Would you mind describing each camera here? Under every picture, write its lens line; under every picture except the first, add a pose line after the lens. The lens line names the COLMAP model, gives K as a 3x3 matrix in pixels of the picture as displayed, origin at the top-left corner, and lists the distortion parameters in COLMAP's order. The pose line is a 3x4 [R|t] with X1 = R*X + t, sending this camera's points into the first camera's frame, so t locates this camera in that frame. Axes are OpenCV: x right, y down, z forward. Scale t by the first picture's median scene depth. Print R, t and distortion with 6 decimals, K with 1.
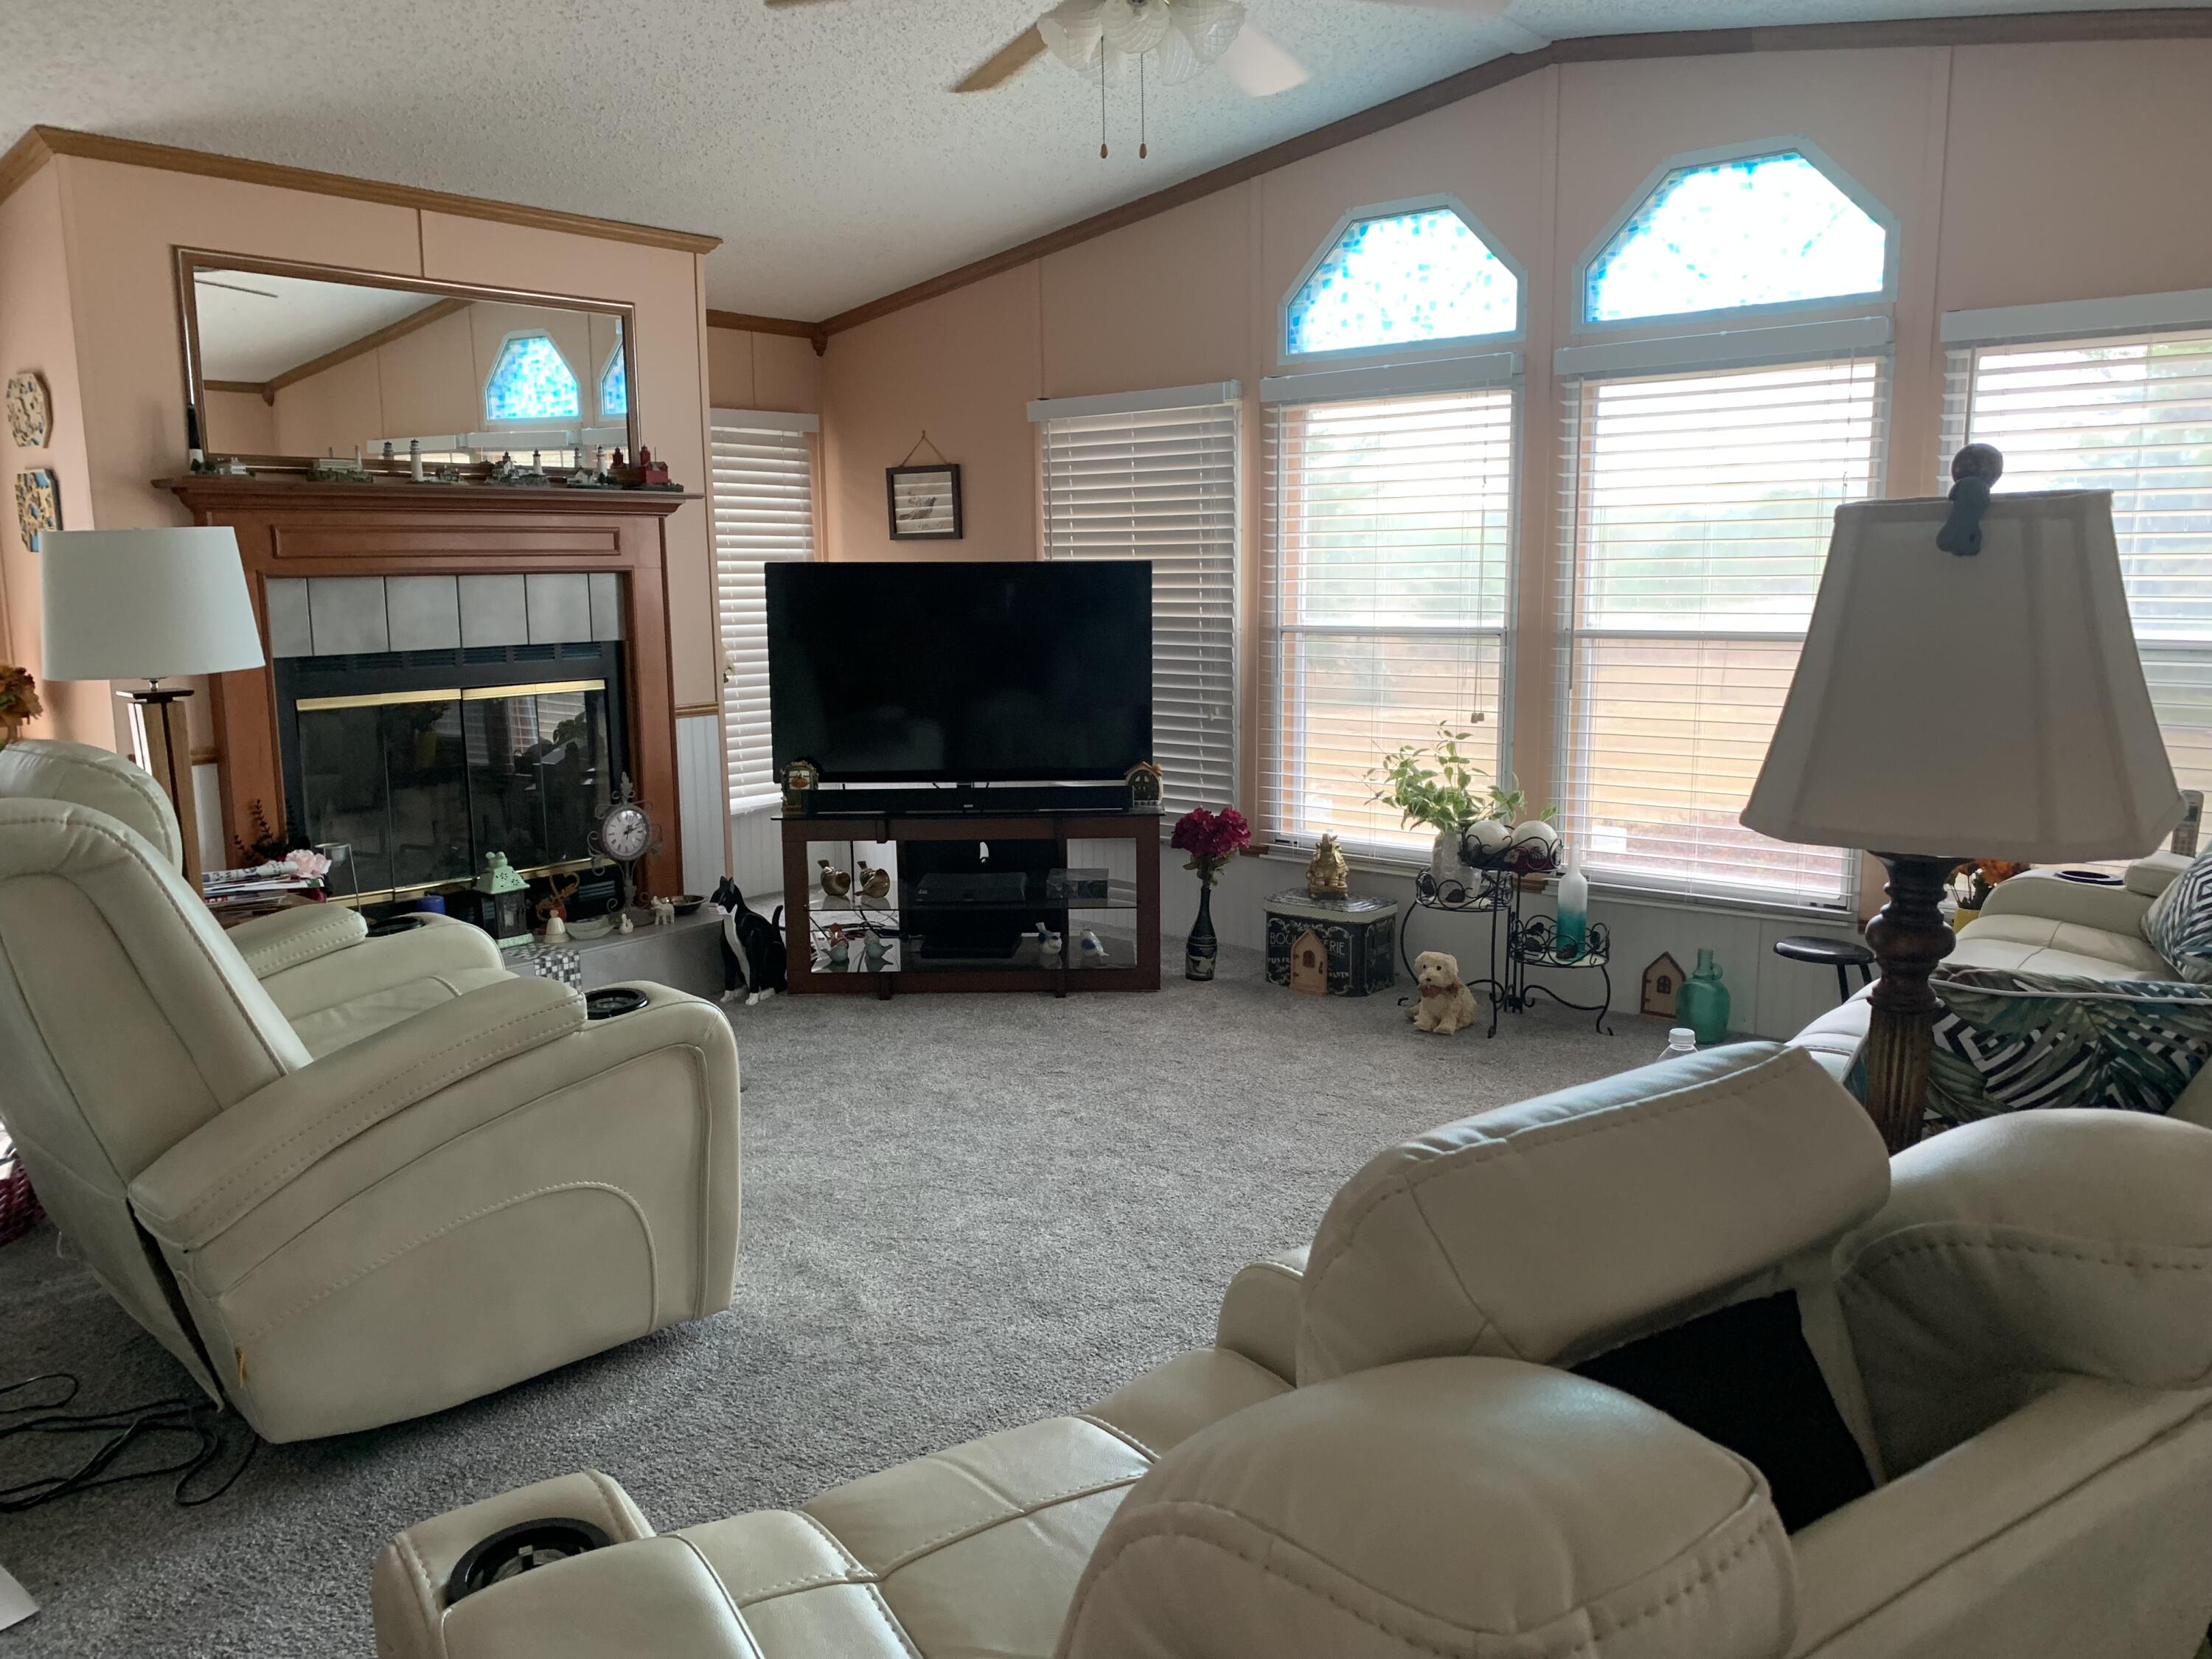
lens RADIAL K [[1691.8, 0, 1116.1], [0, 1691.8, 823.6], [0, 0, 1]] dist [0.040610, -0.052815]
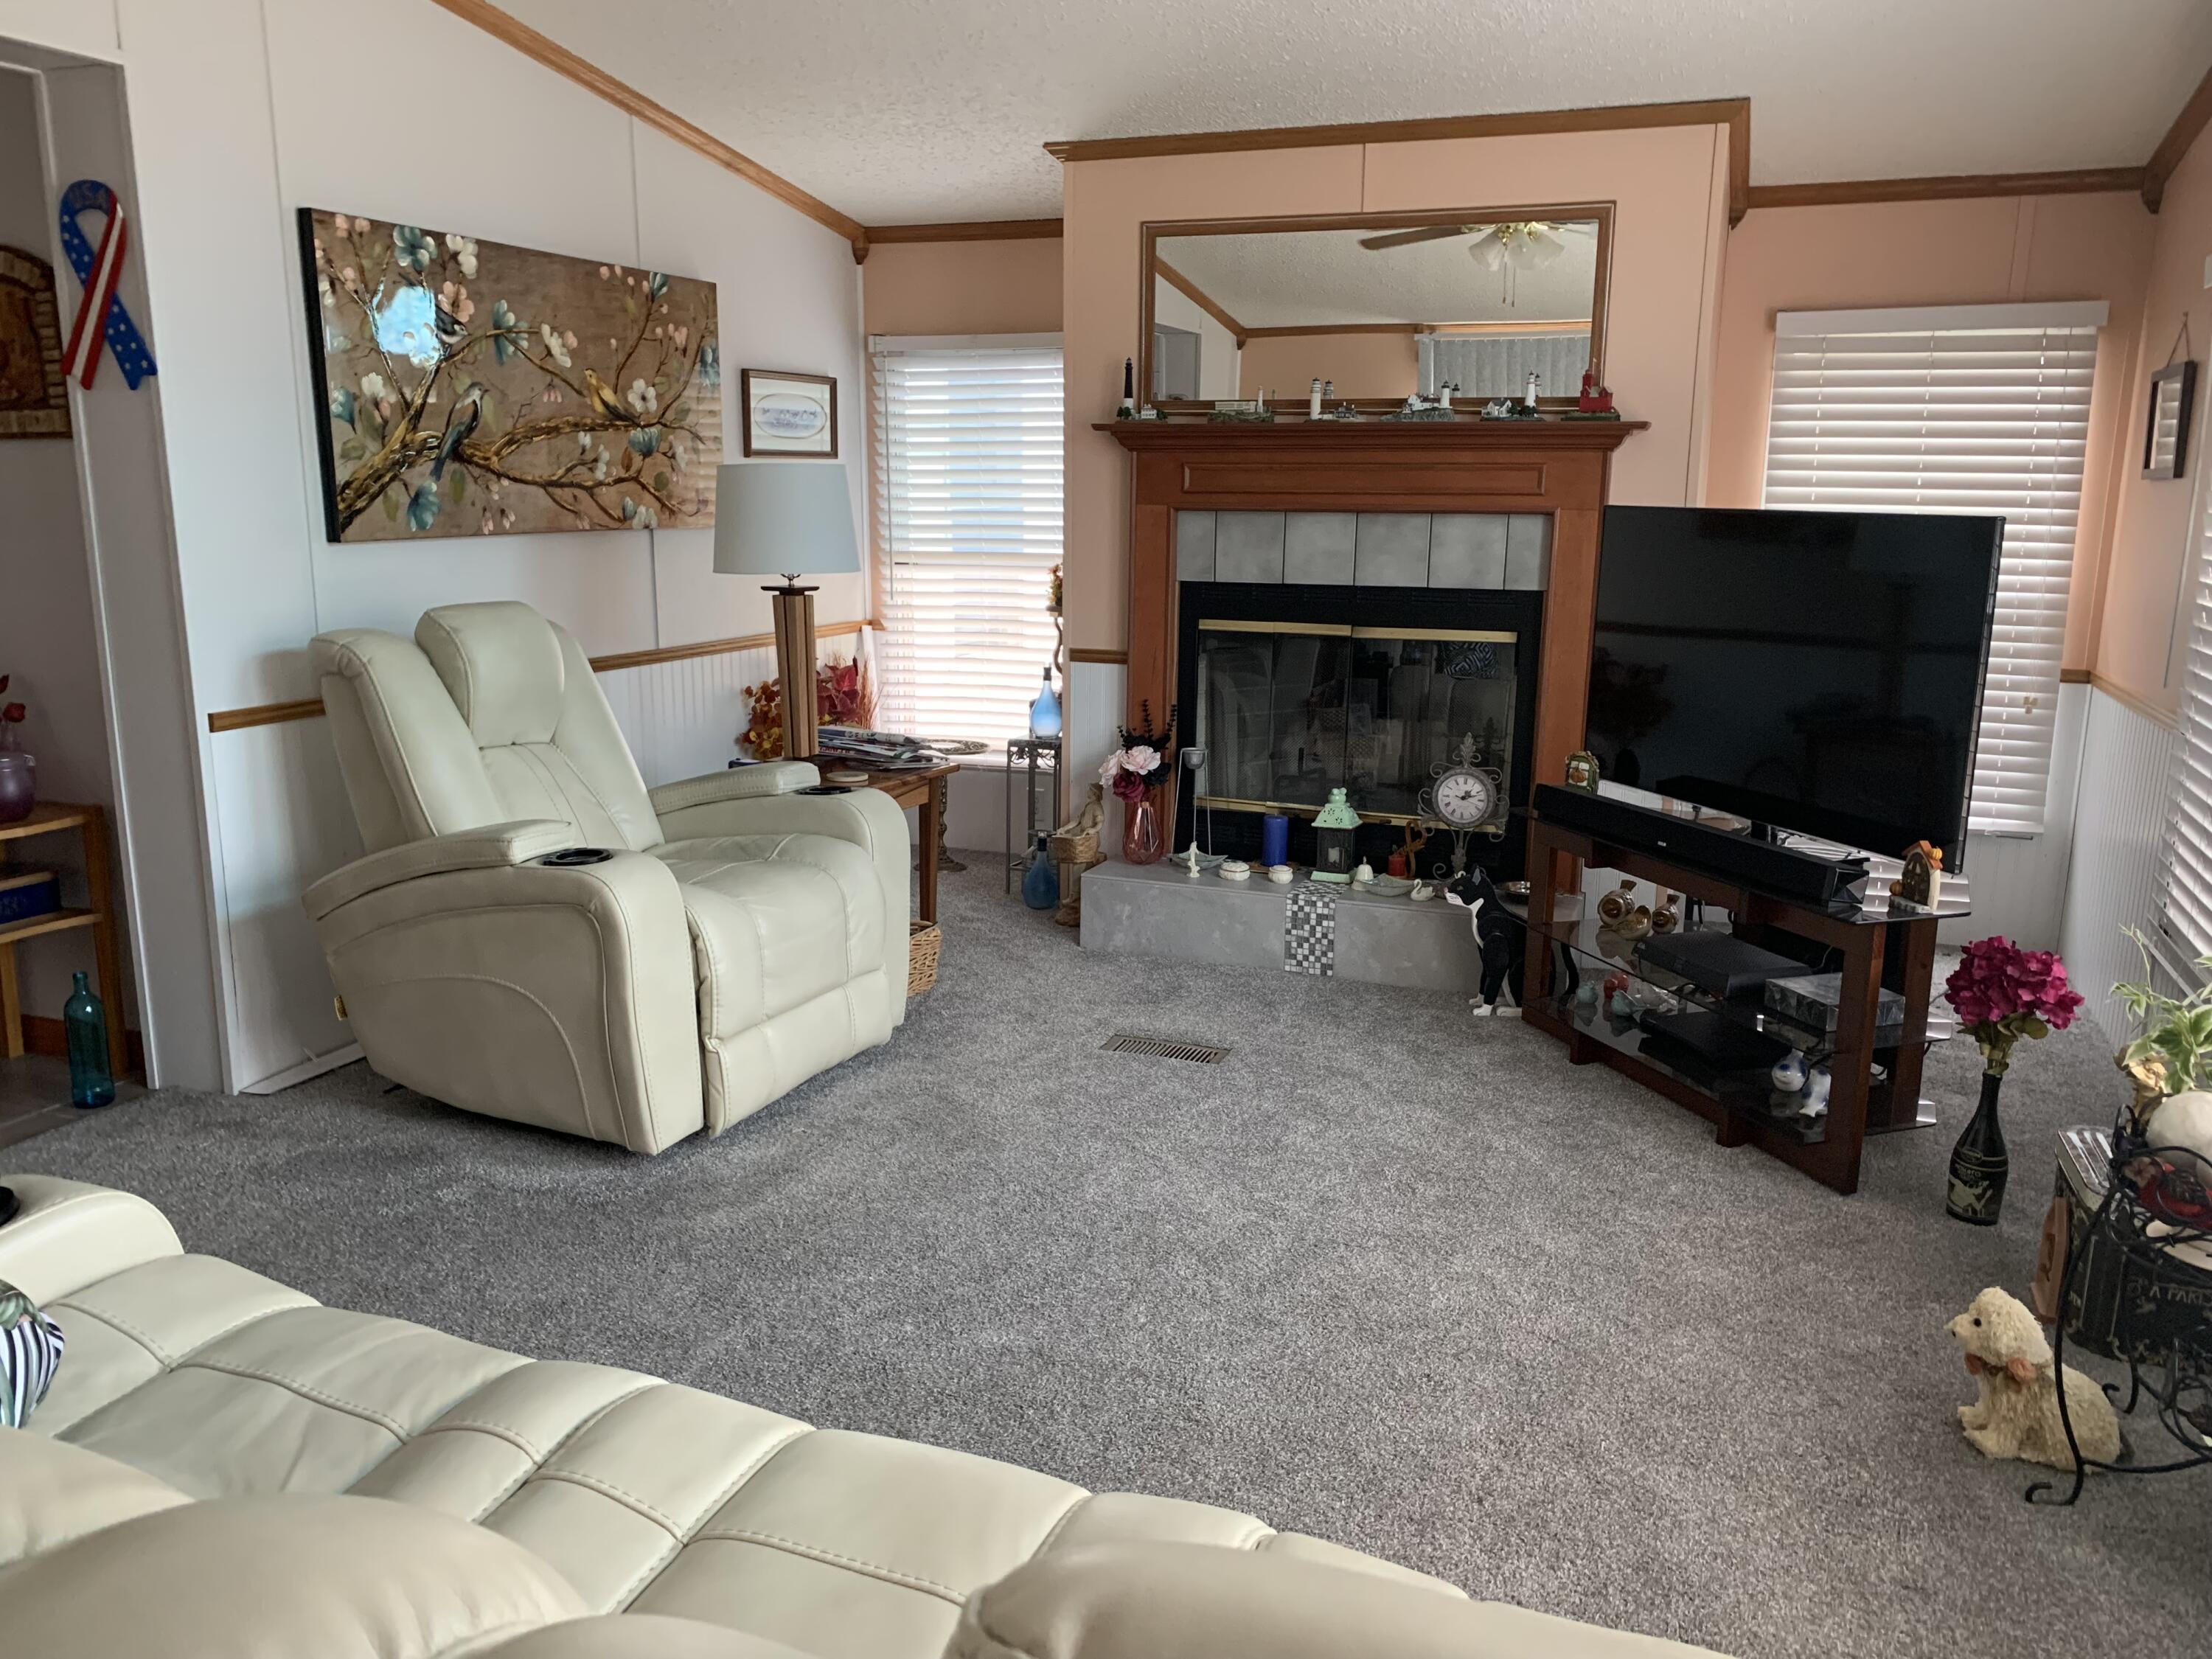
lens RADIAL K [[1691.8, 0, 1115.6], [0, 1691.8, 835.0], [0, 0, 1]] dist [0.040610, -0.052815]
pose [[0.306542, 0.206485, -0.929191, 0.534323], [-0.163731, 0.973076, 0.162222, -0.097173], [0.937669, 0.102410, 0.332097, 0.536837]]
